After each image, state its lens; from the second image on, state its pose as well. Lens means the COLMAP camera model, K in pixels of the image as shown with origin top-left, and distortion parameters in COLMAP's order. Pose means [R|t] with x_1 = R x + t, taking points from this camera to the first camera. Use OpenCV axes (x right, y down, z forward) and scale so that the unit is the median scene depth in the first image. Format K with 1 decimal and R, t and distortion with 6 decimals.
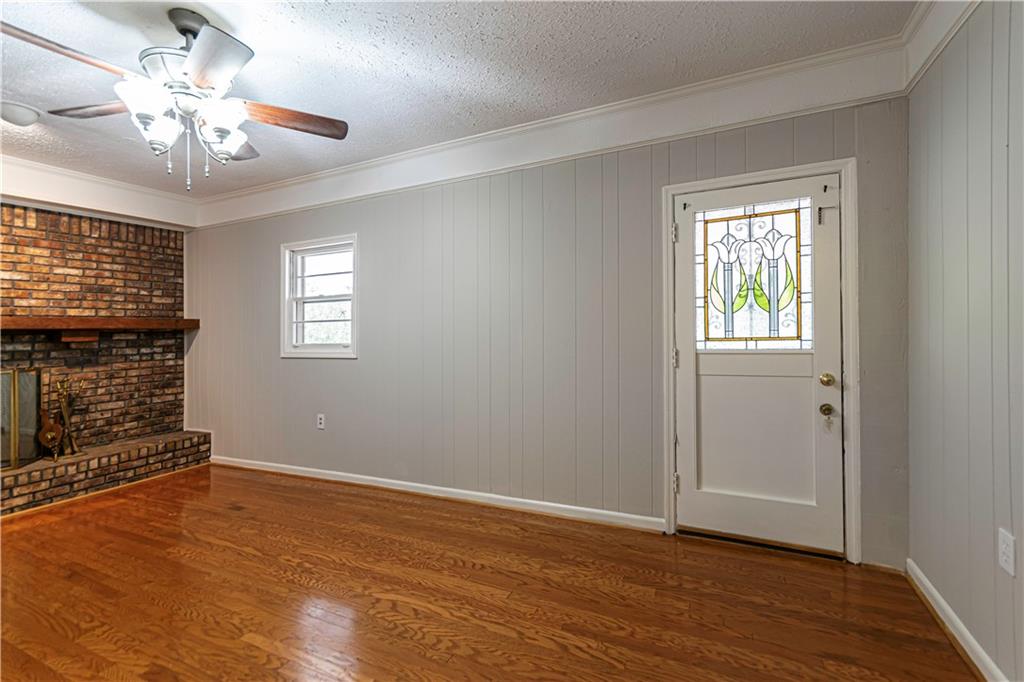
lens RADIAL K [[461.6, 0, 510.0], [0, 461.6, 338.6], [0, 0, 1]] dist [0.001275, 0.000592]
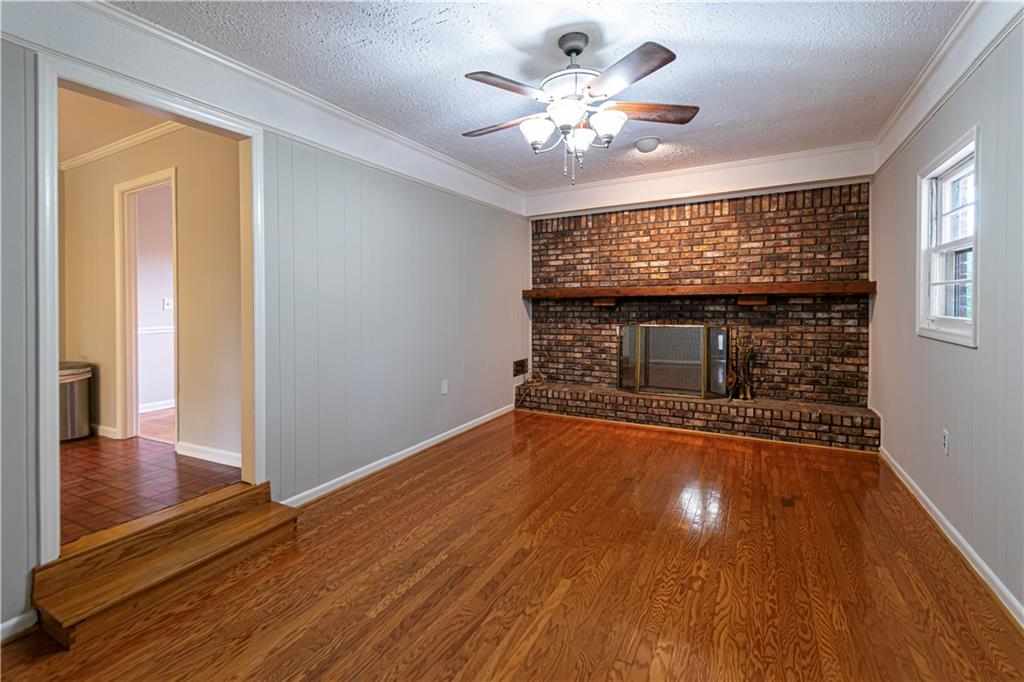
lens RADIAL K [[461.6, 0, 511.6], [0, 461.6, 300.9], [0, 0, 1]] dist [0.001275, 0.000592]
pose [[-0.057280, 0.019300, -0.998172, 0.243111], [-0.007144, 0.999780, 0.019741, -0.020753], [0.998333, 0.008261, -0.057129, 0.430931]]
